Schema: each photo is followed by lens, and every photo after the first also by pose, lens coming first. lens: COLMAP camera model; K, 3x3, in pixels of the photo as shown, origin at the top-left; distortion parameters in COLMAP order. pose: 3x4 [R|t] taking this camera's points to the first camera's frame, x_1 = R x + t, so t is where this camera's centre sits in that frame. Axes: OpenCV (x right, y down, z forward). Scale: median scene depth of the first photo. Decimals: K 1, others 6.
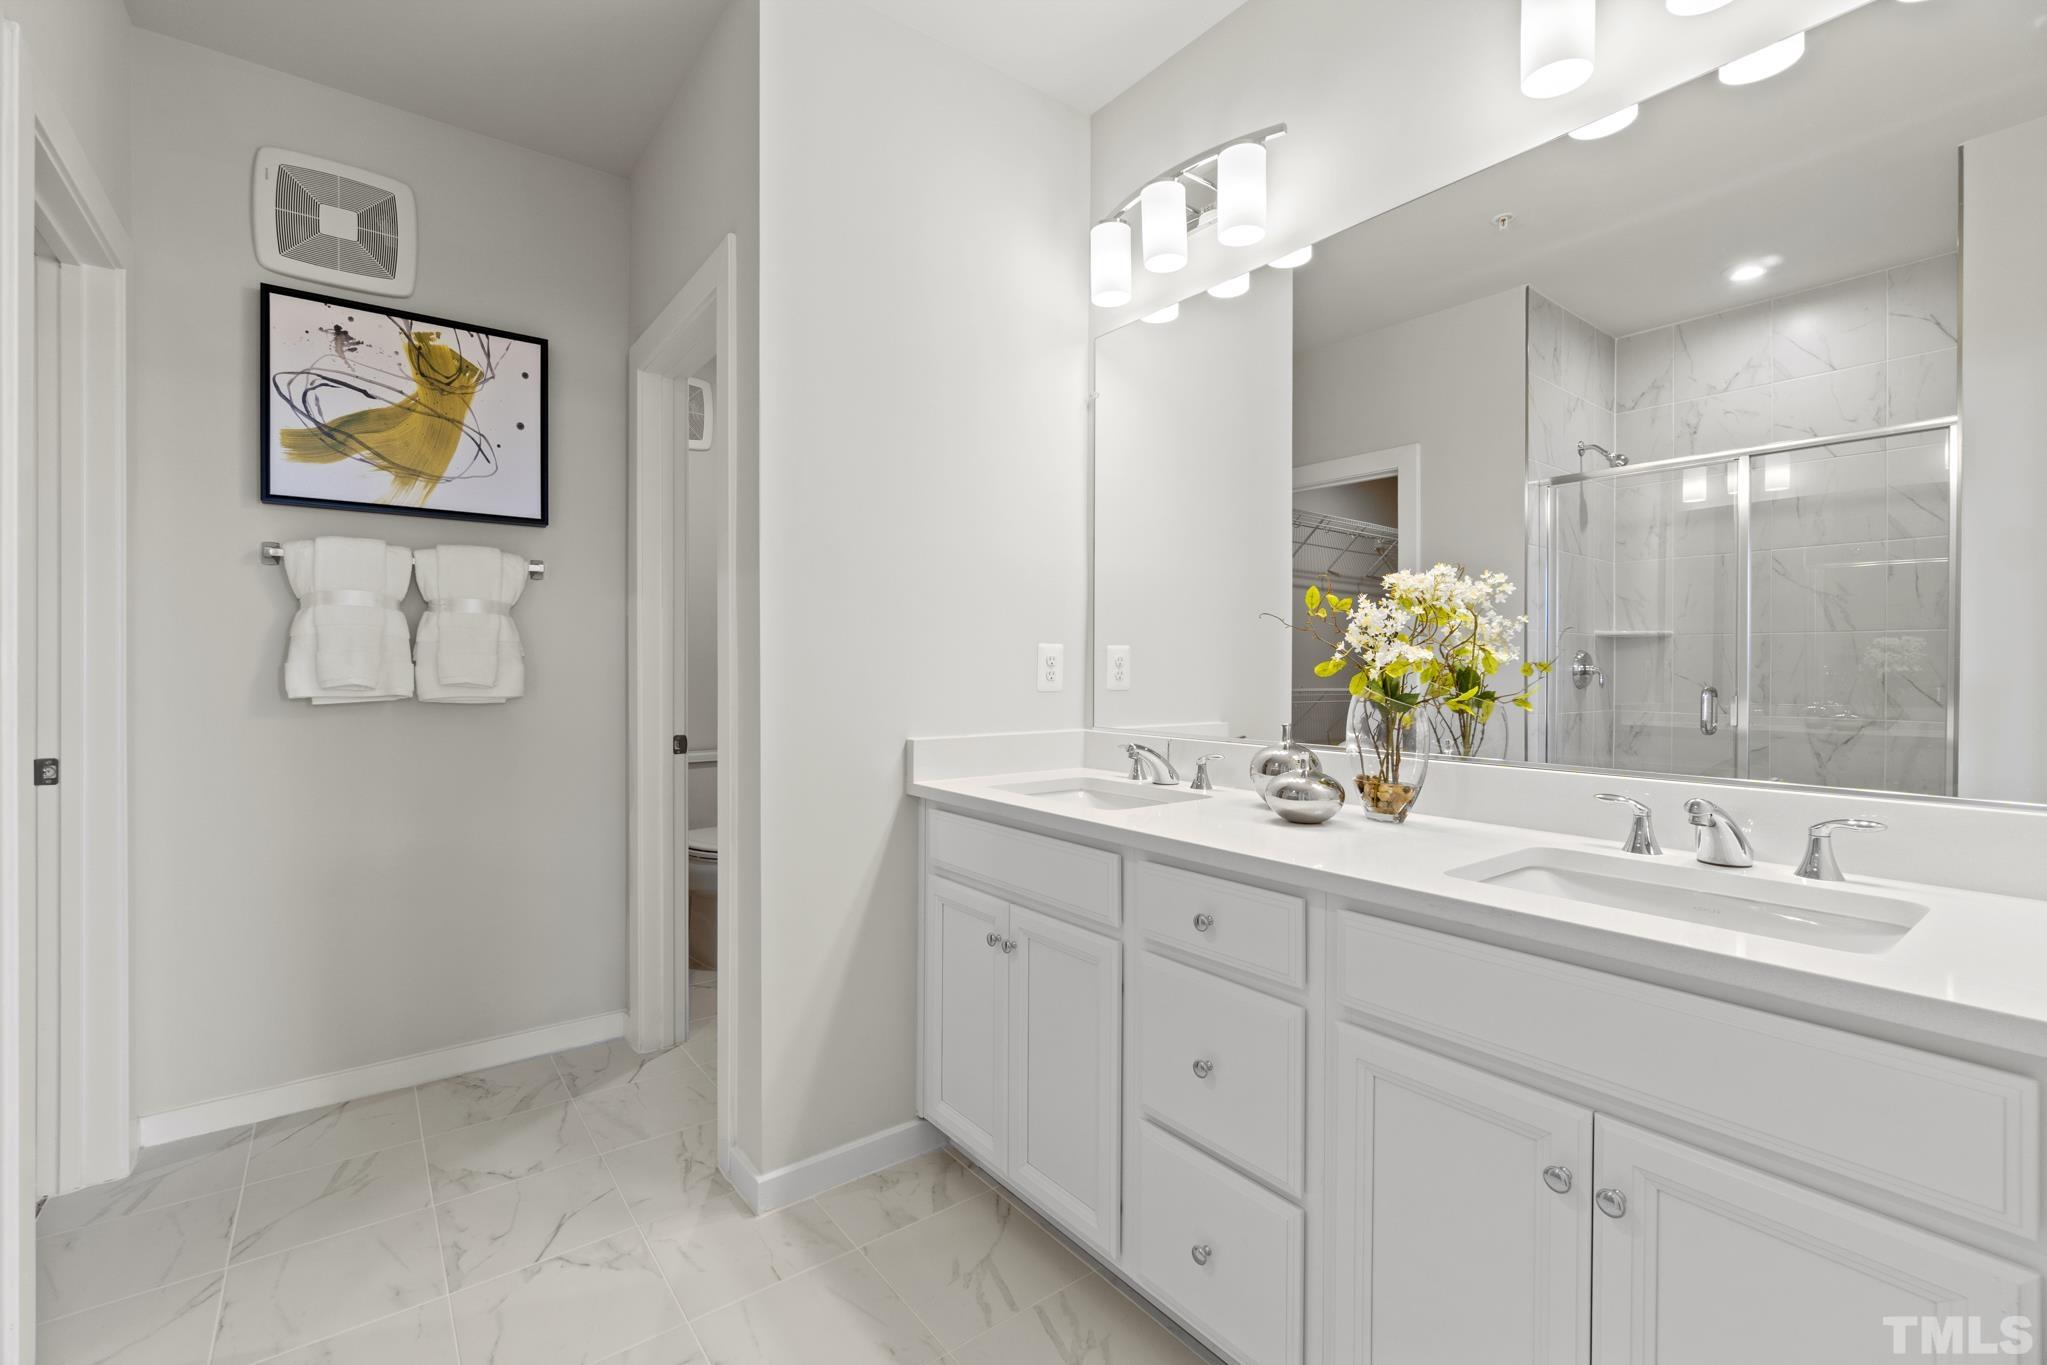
lens RADIAL K [[882.8, 0, 1016.3], [0, 882.8, 672.6], [0, 0, 1]] dist [-0.006123, 0.000704]
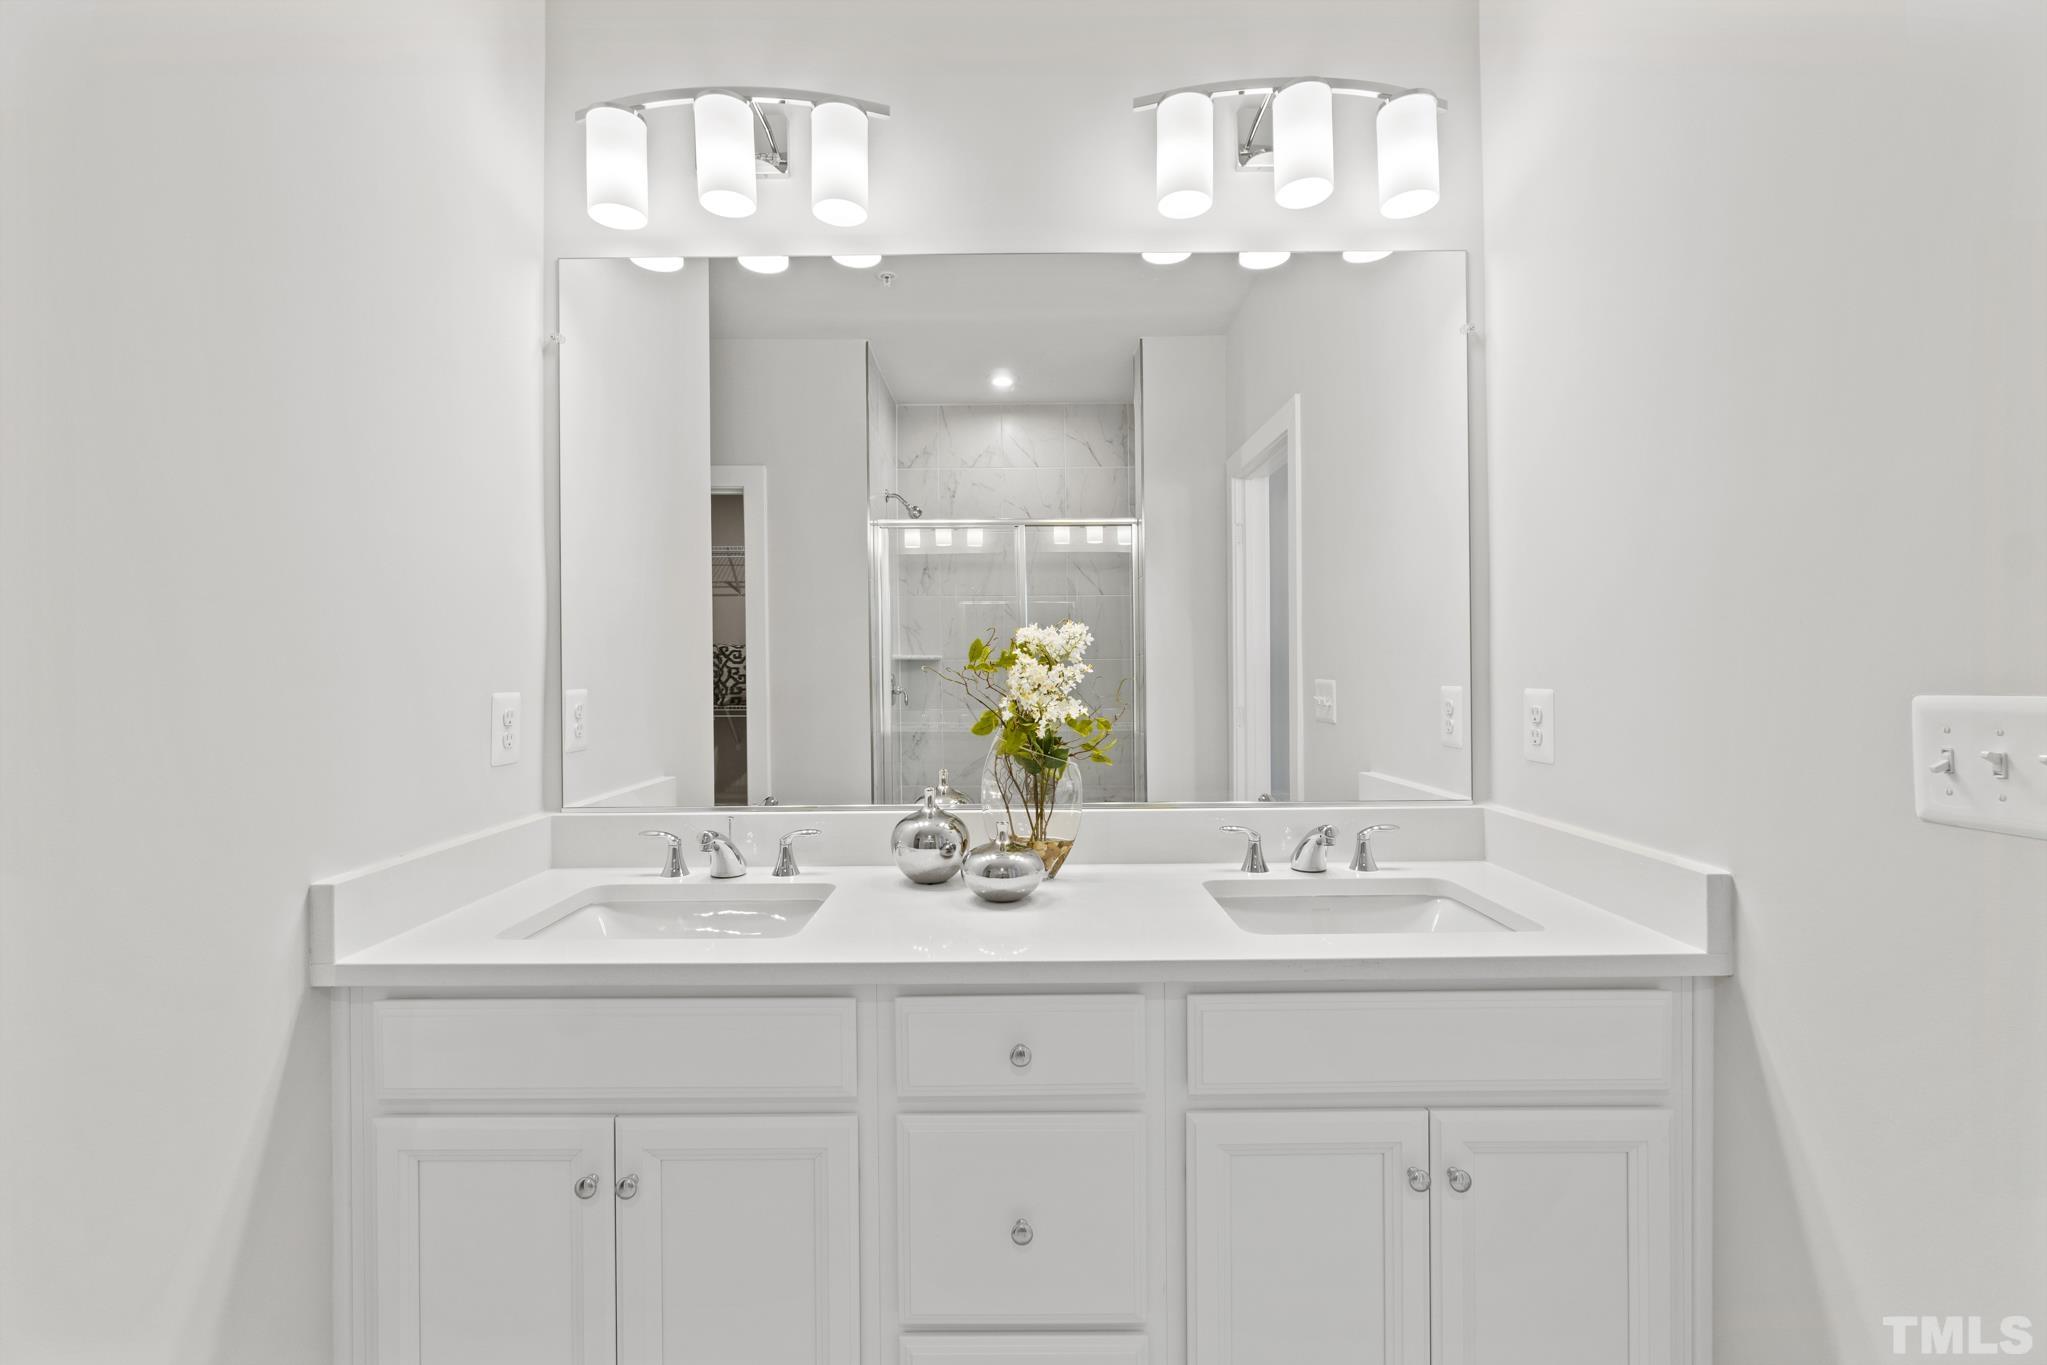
lens RADIAL K [[882.8, 0, 1032.7], [0, 882.8, 669.4], [0, 0, 1]] dist [-0.006123, 0.000704]
pose [[0.603516, -0.007022, 0.797320, -0.280447], [0.014534, 0.999892, -0.002195, -0.048373], [-0.797219, 0.012913, 0.603552, 0.315481]]
